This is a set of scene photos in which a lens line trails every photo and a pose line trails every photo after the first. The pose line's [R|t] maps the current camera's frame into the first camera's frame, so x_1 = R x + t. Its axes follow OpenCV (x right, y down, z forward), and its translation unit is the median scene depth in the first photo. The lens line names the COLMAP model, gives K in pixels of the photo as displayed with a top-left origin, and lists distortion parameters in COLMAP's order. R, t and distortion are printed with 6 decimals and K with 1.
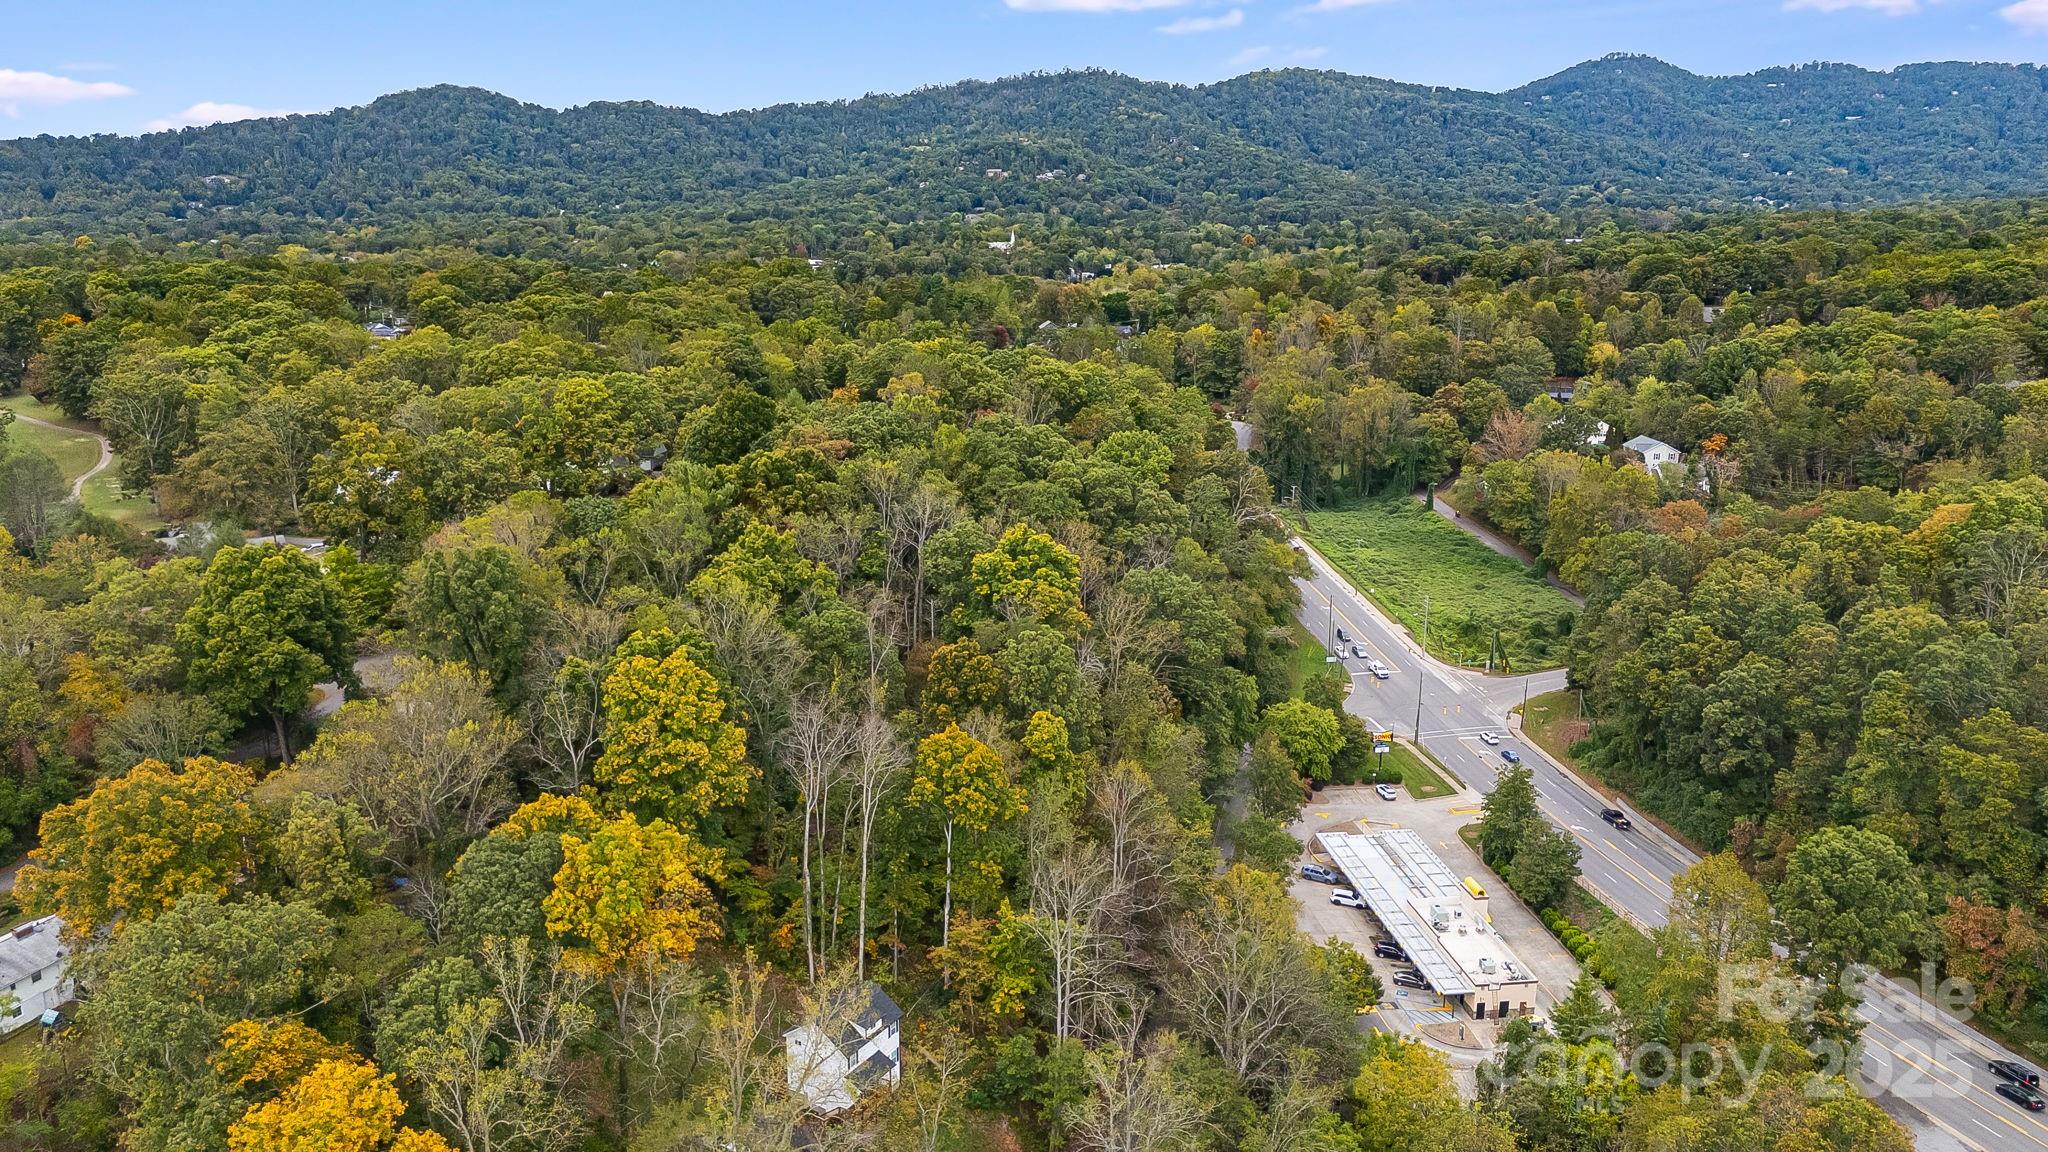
lens RADIAL K [[1531.9, 0, 1026.9], [0, 1531.9, 583.1], [0, 0, 1]] dist [0.073824, -0.064102]
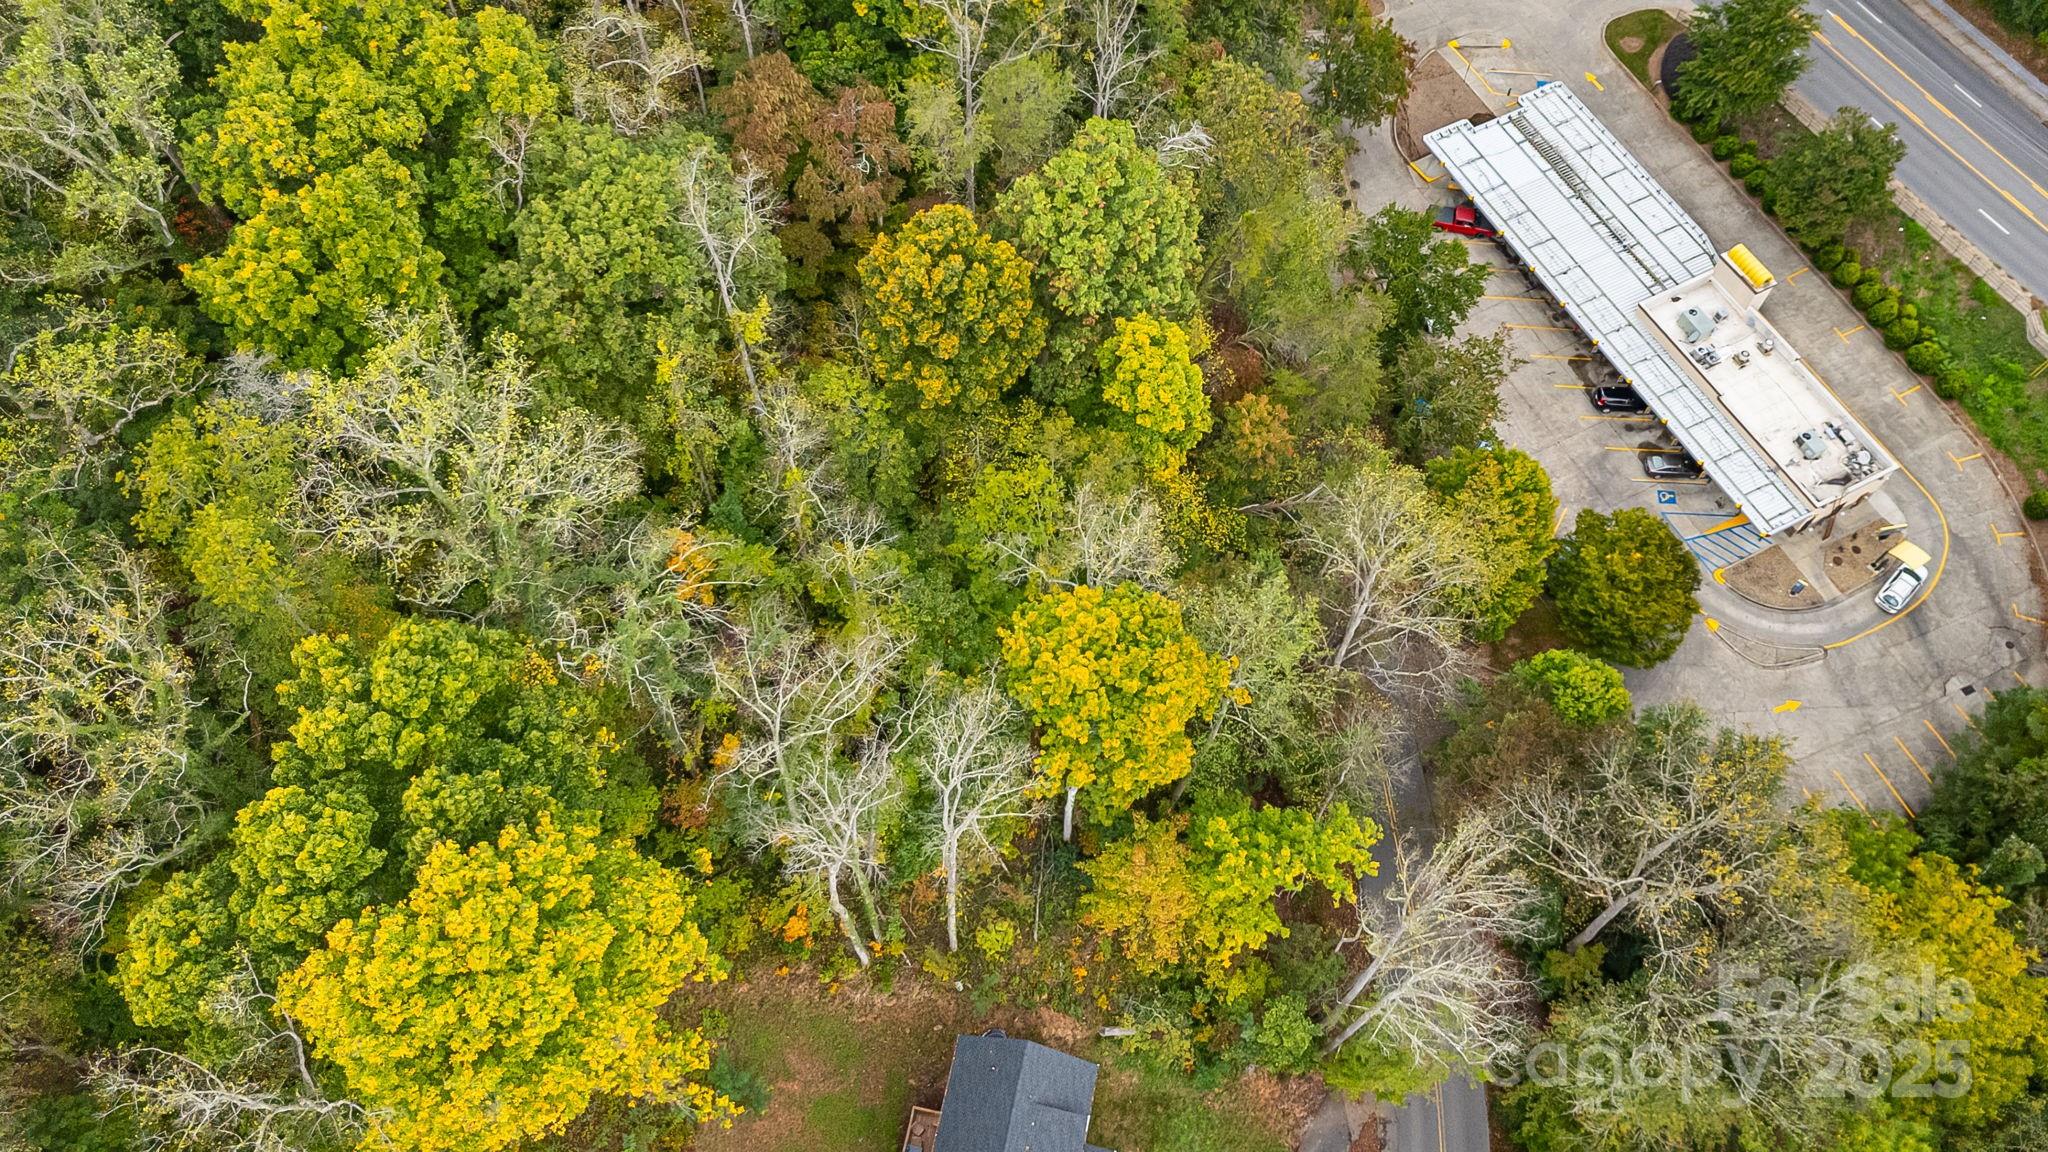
lens RADIAL K [[1495.3, 0, 1027.3], [0, 1495.3, 574.9], [0, 0, 1]] dist [0.061397, -0.057743]
pose [[0.945216, -0.296254, 0.137118, -0.063119], [0.101291, 0.665459, 0.739530, -0.123022], [-0.310335, -0.685127, 0.659010, 0.385288]]
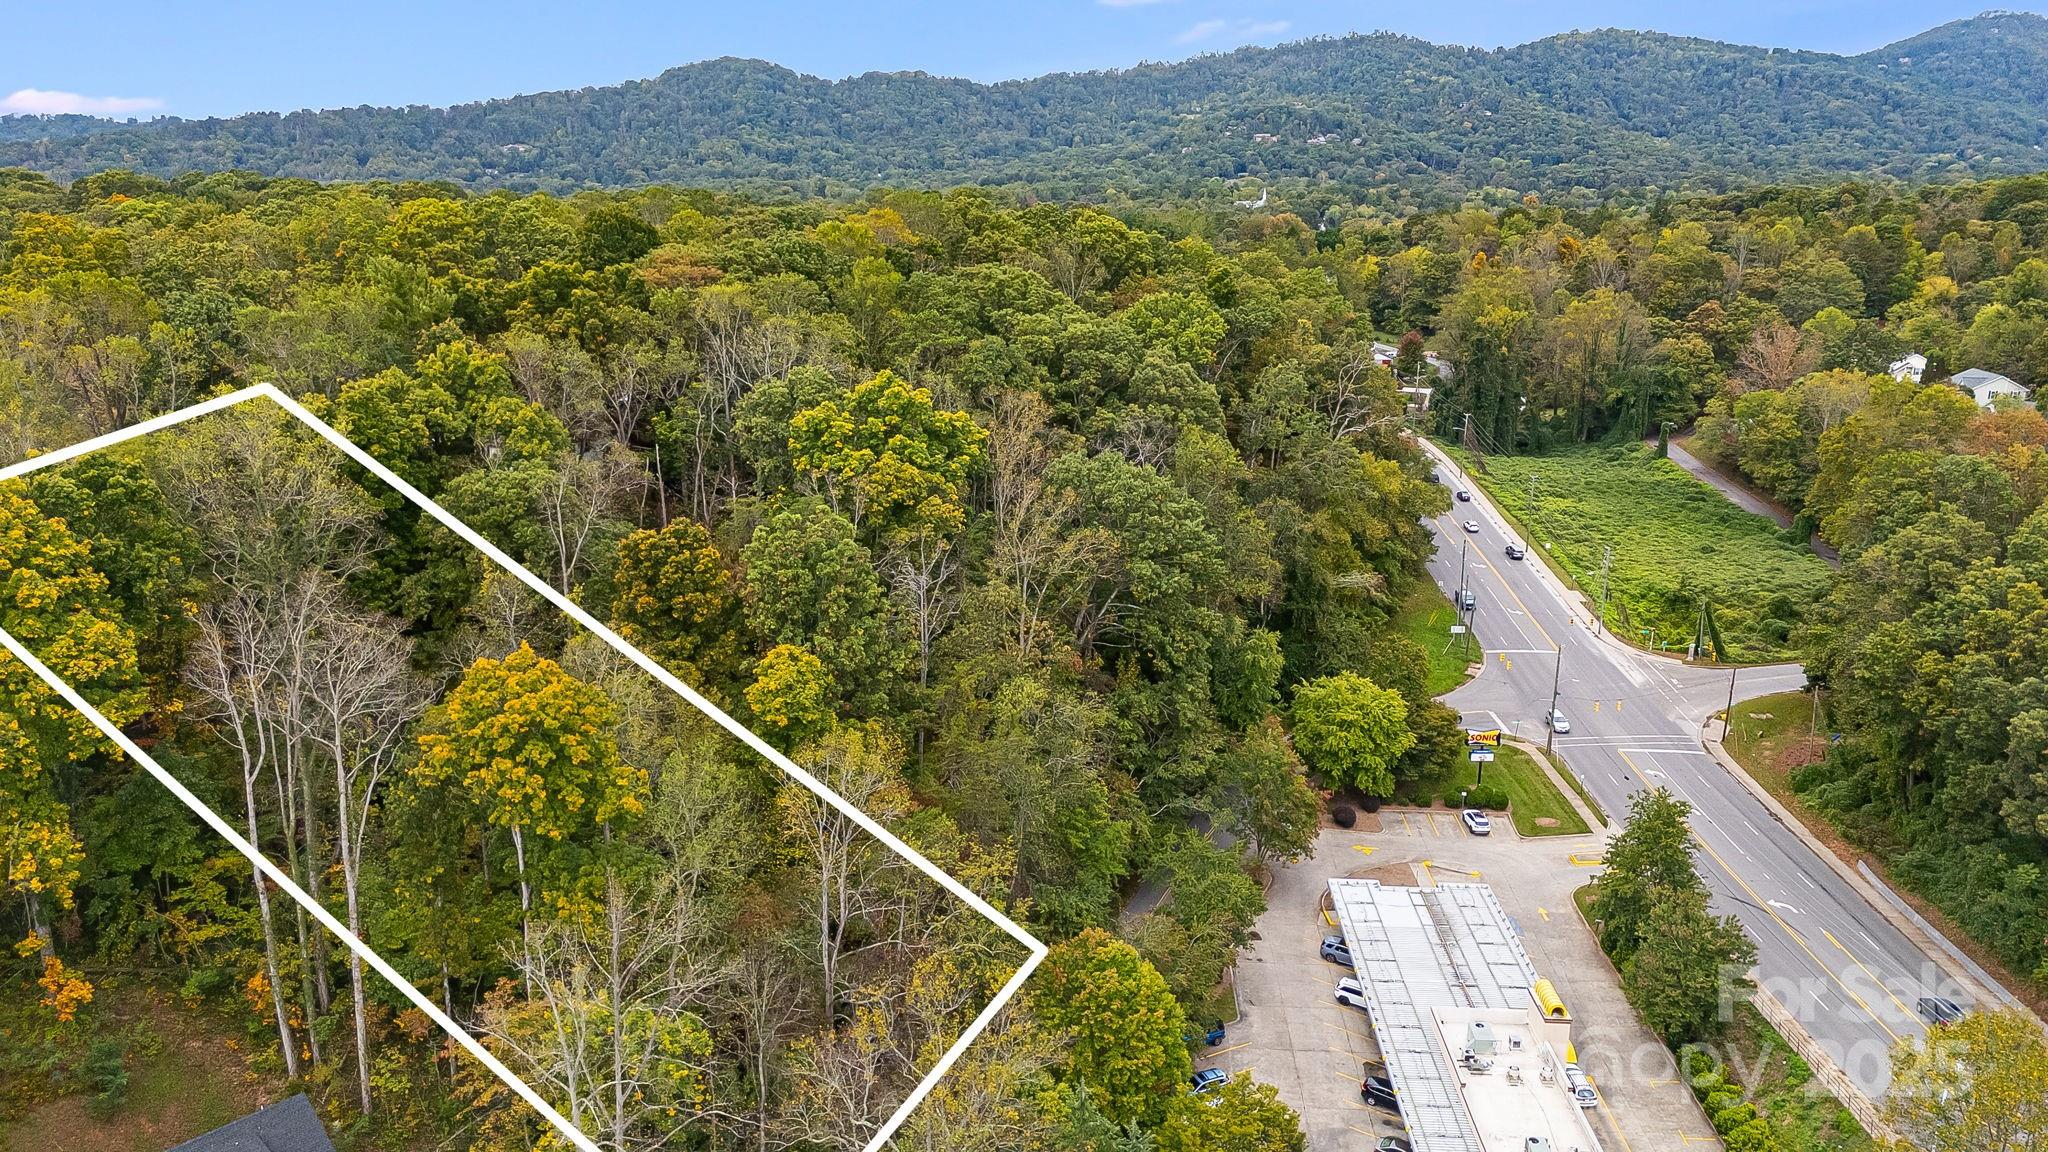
lens RADIAL K [[1531.9, 0, 1026.9], [0, 1531.9, 583.1], [0, 0, 1]] dist [0.073824, -0.064102]
pose [[0.983037, 0.049848, -0.176502, 0.121538], [-0.048621, 0.998754, 0.011273, 0.028609], [0.176844, -0.002501, 0.984236, 0.251932]]
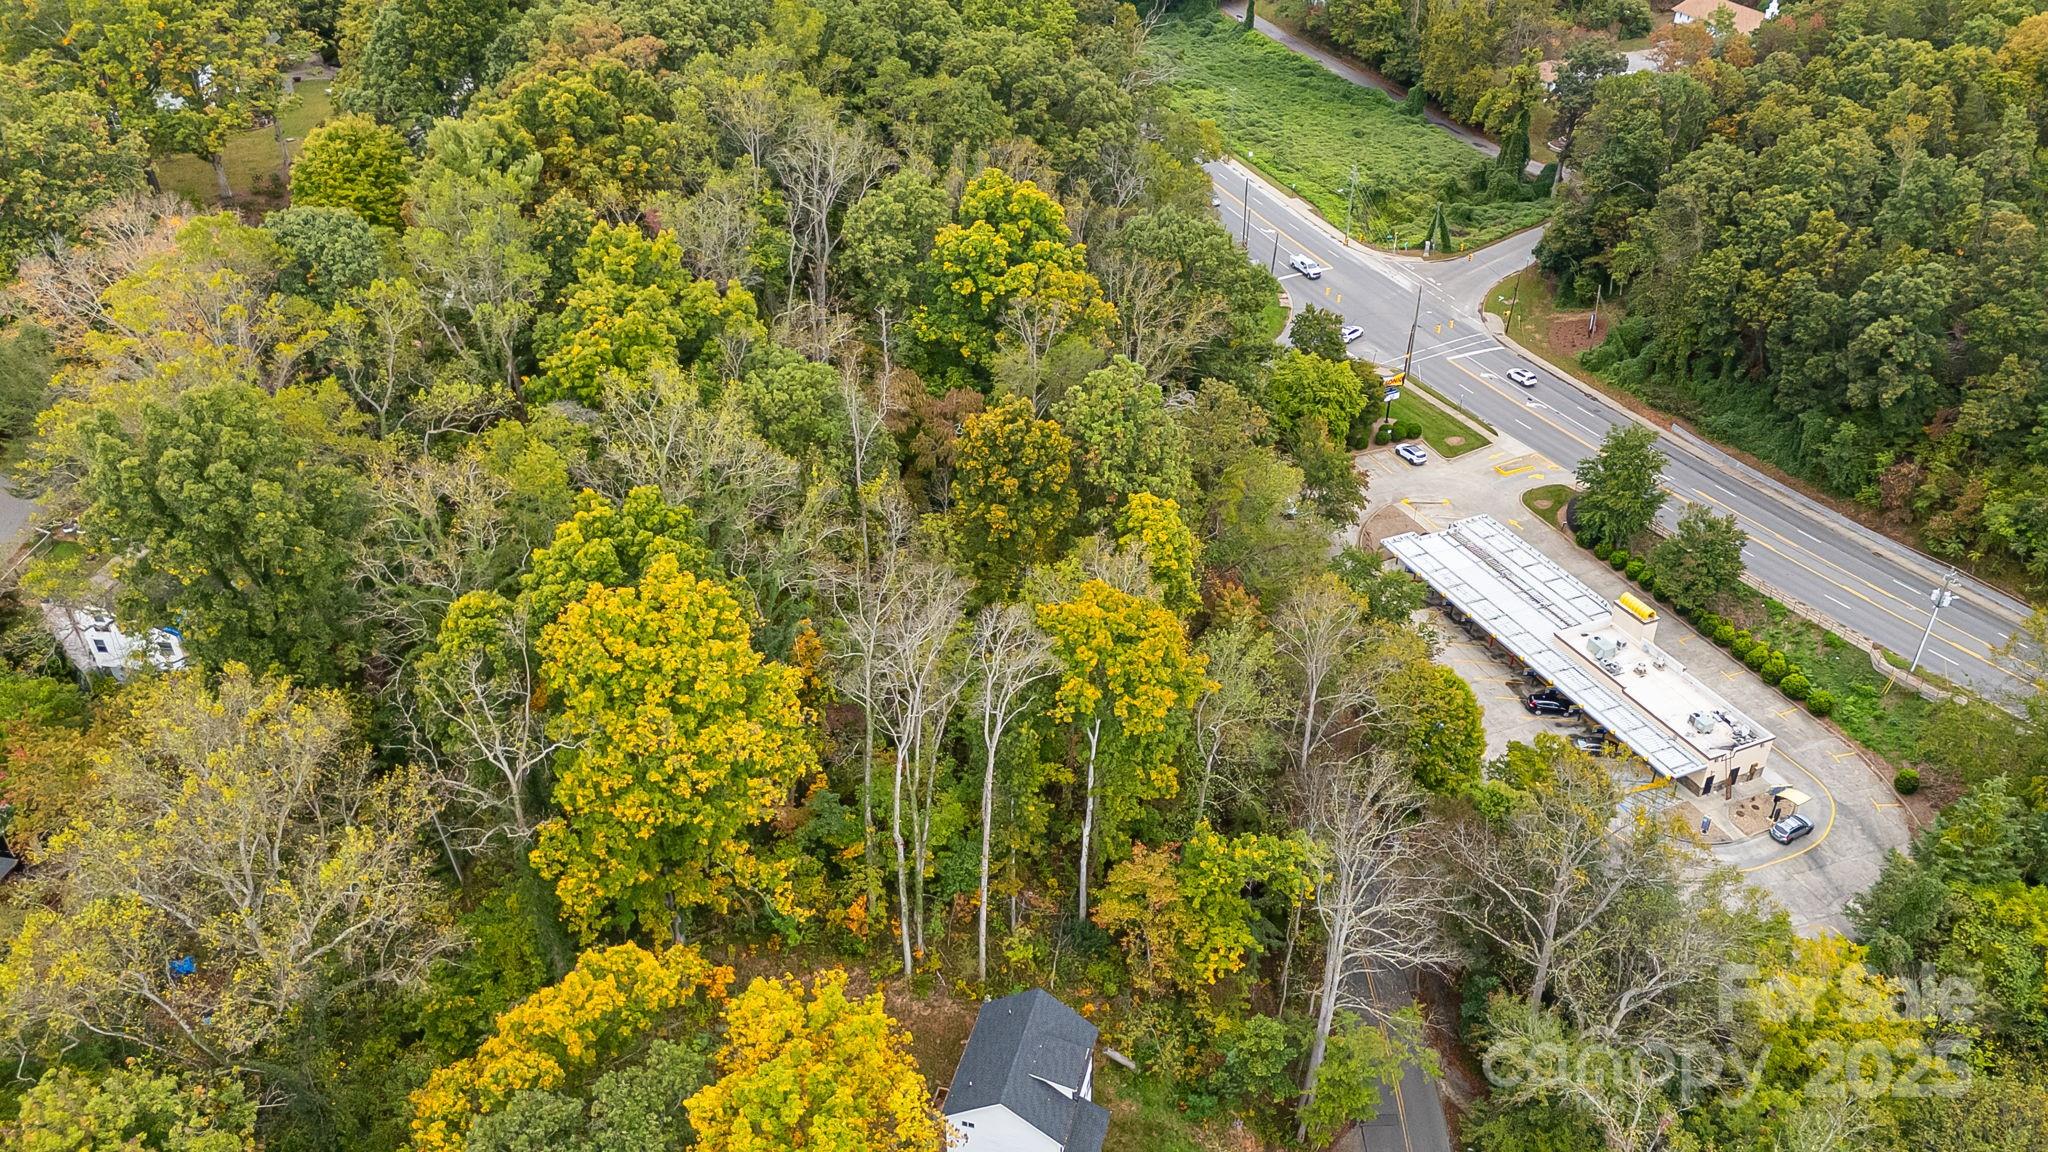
lens RADIAL K [[1530.5, 0, 1037.1], [0, 1530.5, 583.2], [0, 0, 1]] dist [0.078371, -0.056693]
pose [[0.962160, -0.156505, 0.223057, -0.111398], [0.078657, 0.943278, 0.322553, -0.057856], [-0.260886, -0.292802, 0.919894, 0.228404]]
